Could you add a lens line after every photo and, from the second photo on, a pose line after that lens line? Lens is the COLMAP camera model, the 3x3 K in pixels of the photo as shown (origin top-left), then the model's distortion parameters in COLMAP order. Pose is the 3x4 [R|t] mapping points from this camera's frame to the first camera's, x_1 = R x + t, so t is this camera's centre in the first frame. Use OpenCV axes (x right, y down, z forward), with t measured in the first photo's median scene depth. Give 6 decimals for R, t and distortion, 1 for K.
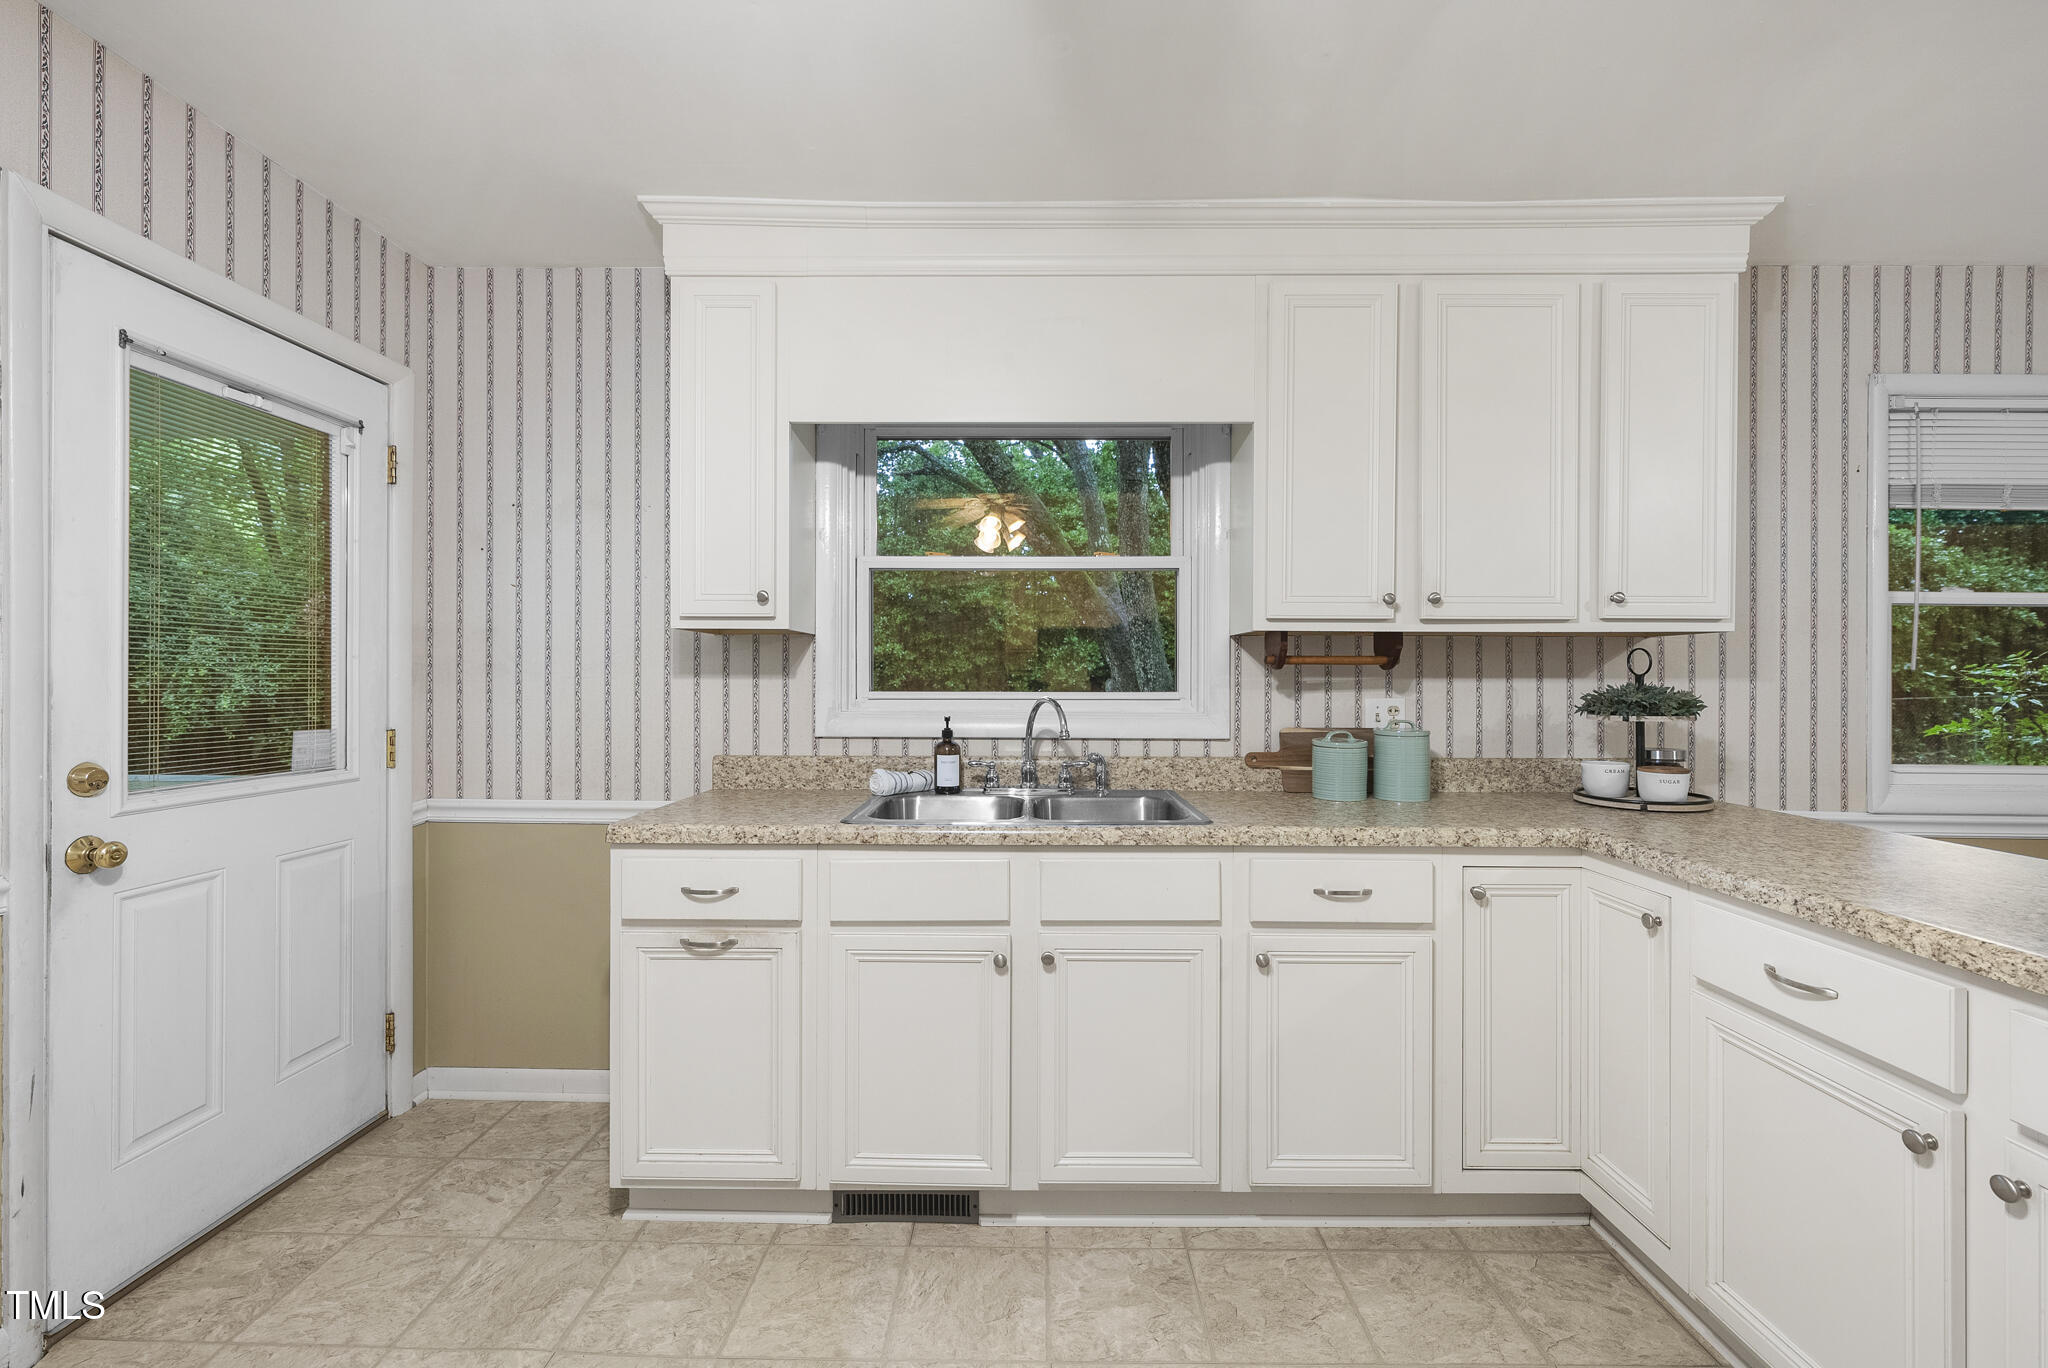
lens RADIAL K [[871.4, 0, 1021.0], [0, 871.4, 679.4], [0, 0, 1]] dist [0.001693, -0.000014]
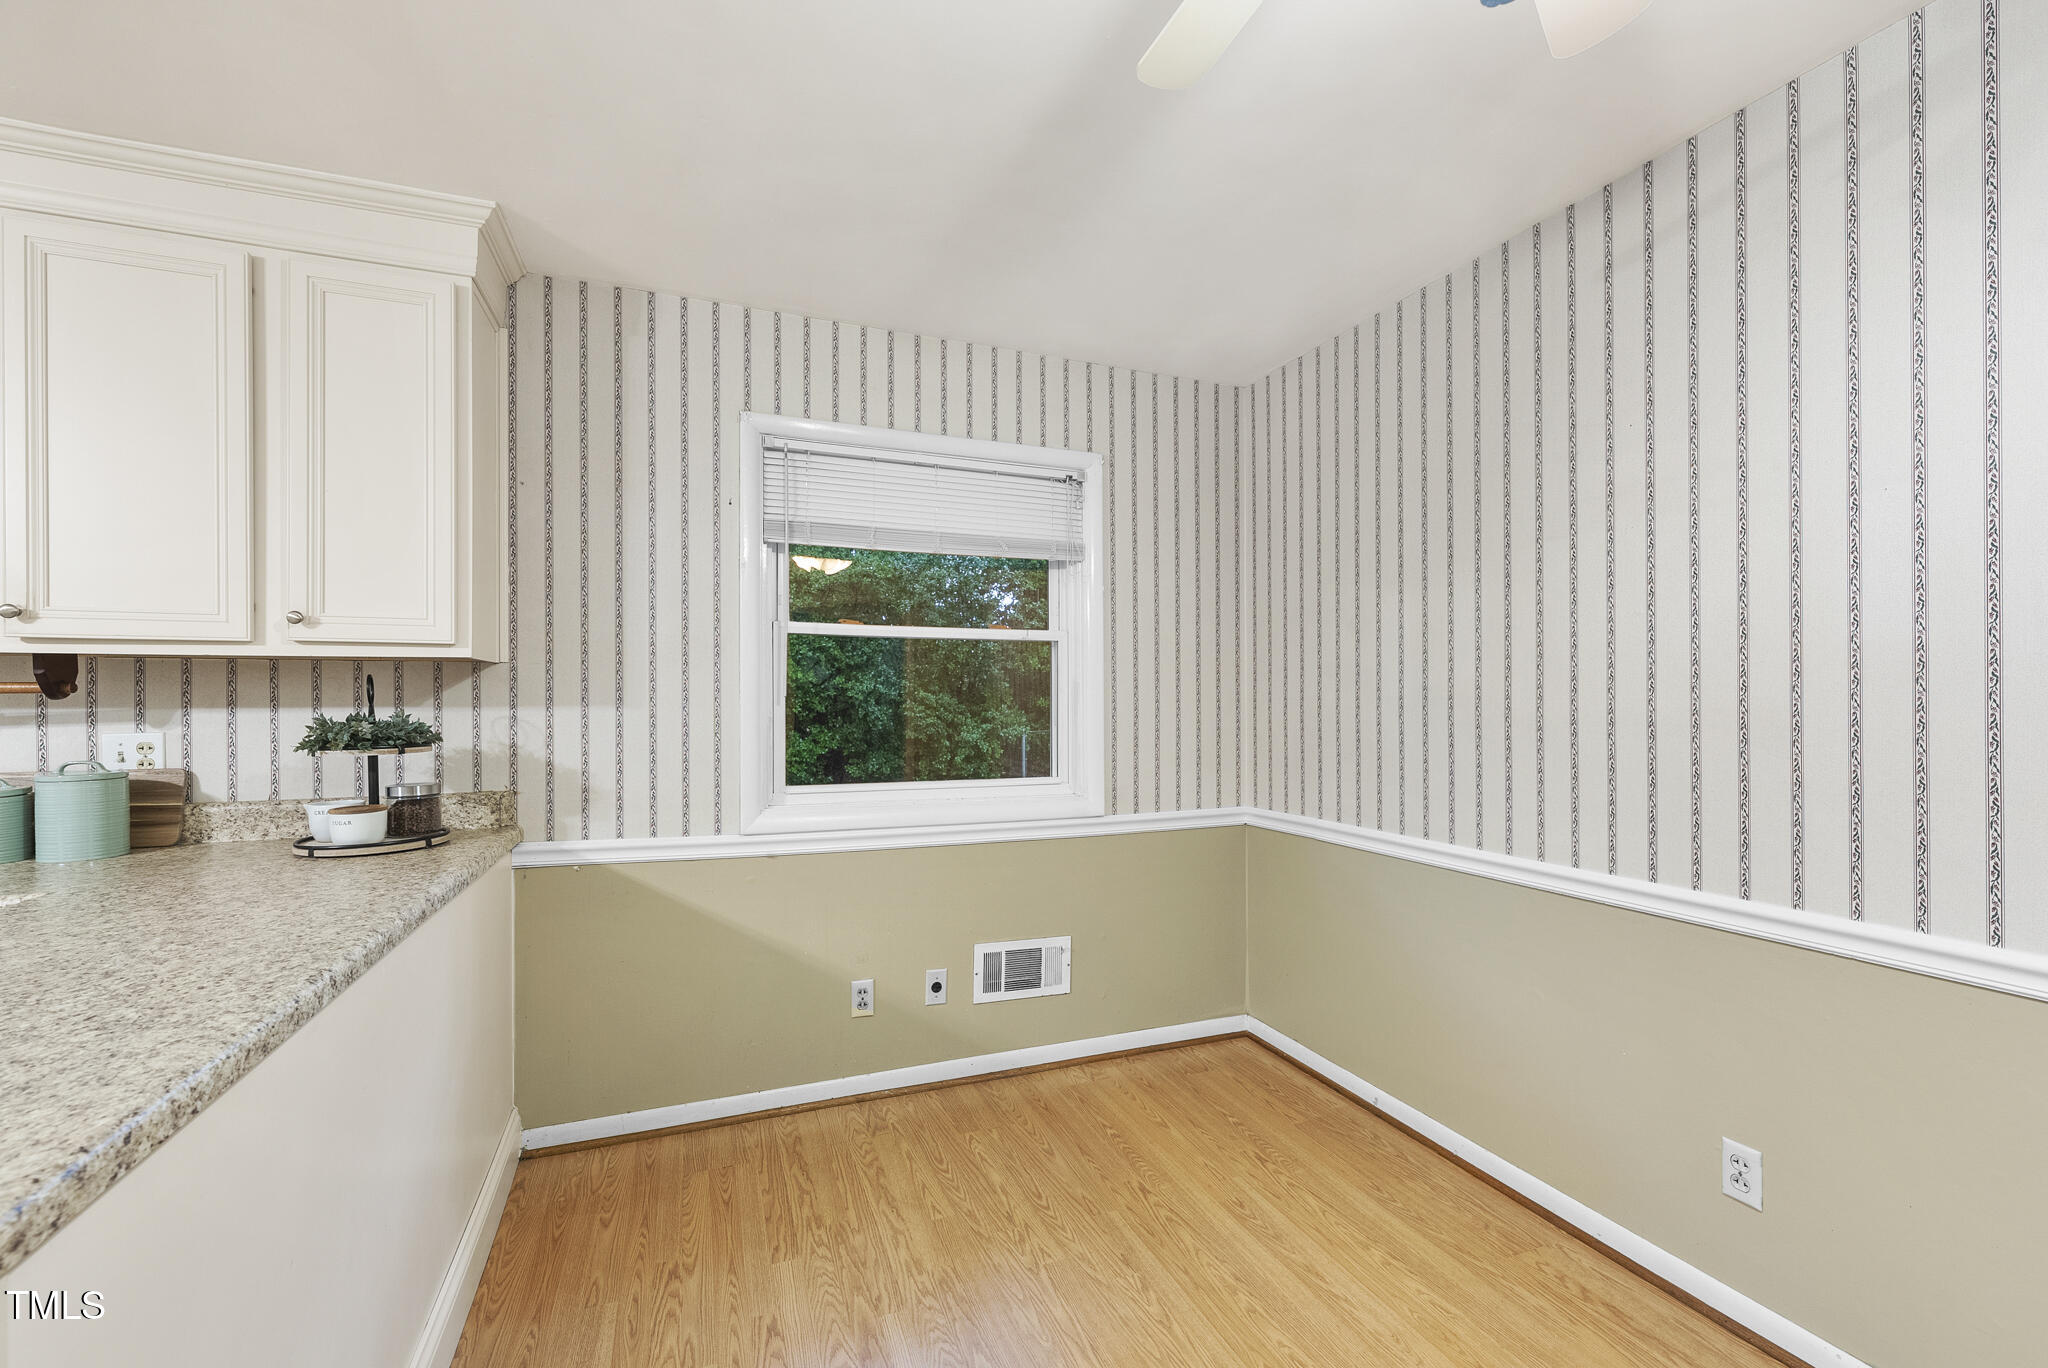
lens RADIAL K [[871.4, 0, 1023.3], [0, 871.4, 702.8], [0, 0, 1]] dist [0.001693, -0.000014]
pose [[0.924579, -0.007131, 0.380923, 0.885804], [0.006790, 0.999974, 0.002239, -0.003347], [-0.380929, 0.000516, 0.924604, -0.084007]]
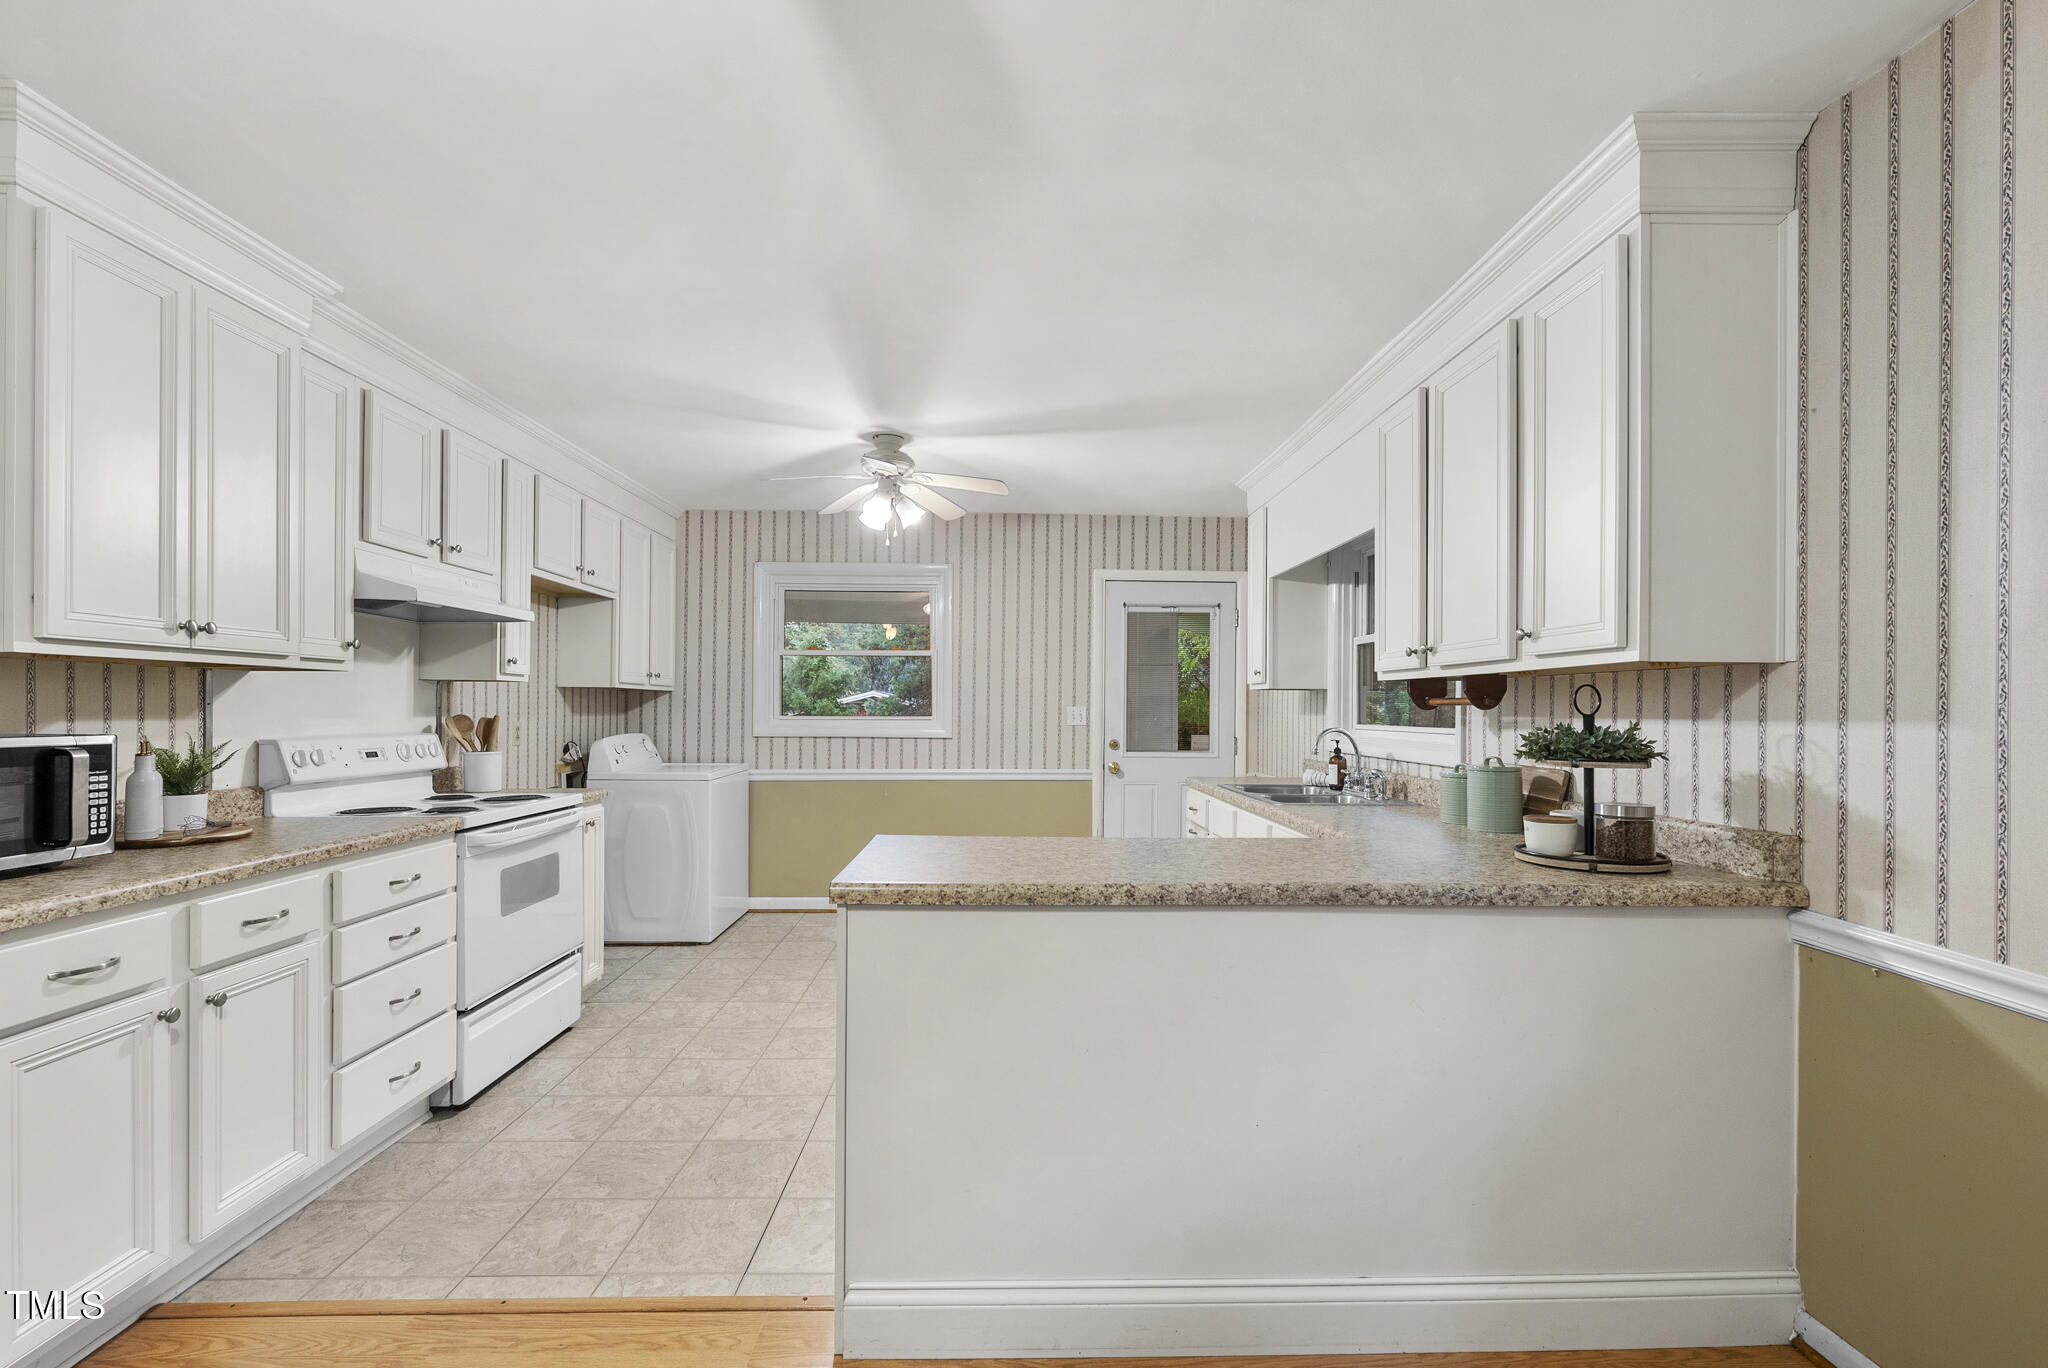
lens RADIAL K [[871.4, 0, 1028.6], [0, 871.4, 705.3], [0, 0, 1]] dist [0.001693, -0.000014]
pose [[0.042263, -0.007369, -0.999079, 1.398491], [-0.008417, 0.999935, -0.007732, -0.003048], [0.999071, 0.008736, 0.042198, 0.361966]]
